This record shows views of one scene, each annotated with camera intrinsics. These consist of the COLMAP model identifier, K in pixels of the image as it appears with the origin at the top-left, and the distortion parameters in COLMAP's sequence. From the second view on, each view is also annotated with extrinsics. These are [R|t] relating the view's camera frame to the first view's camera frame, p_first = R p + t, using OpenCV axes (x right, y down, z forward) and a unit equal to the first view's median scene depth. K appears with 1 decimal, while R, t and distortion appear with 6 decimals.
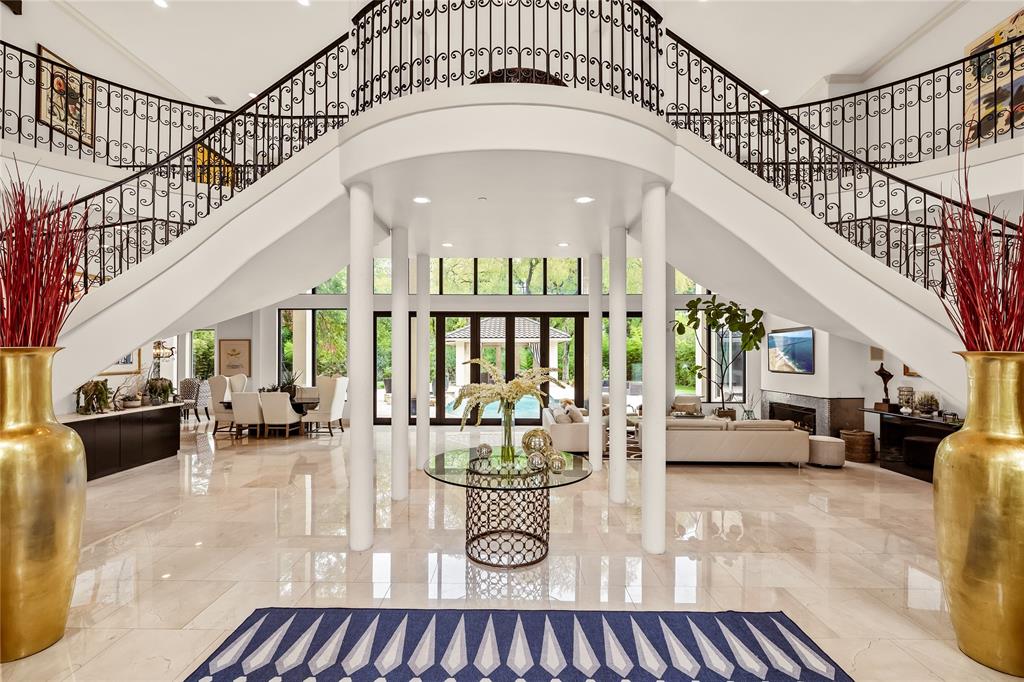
lens RADIAL K [[436.6, 0, 510.5], [0, 436.6, 348.6], [0, 0, 1]] dist [0.002562, 0.000967]
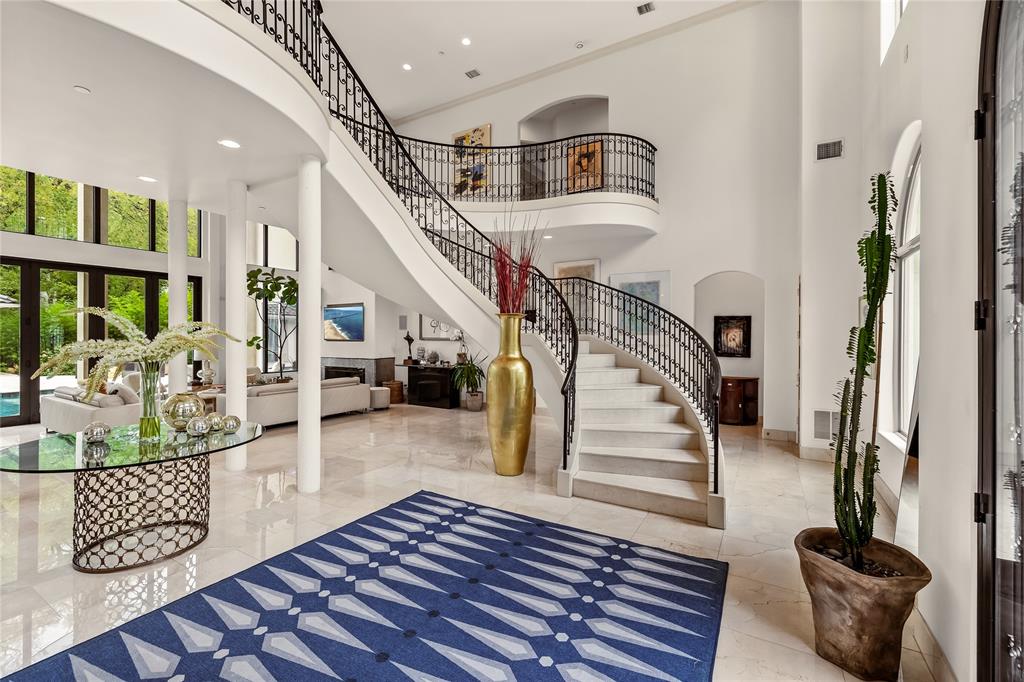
lens RADIAL K [[435.2, 0, 505.8], [0, 435.2, 328.6], [0, 0, 1]] dist [0.001183, 0.000841]
pose [[0.501082, 0.014408, 0.865280, -0.223383], [-0.012547, 0.999877, -0.009383, 0.035178], [-0.865309, -0.006155, 0.501202, 0.020342]]
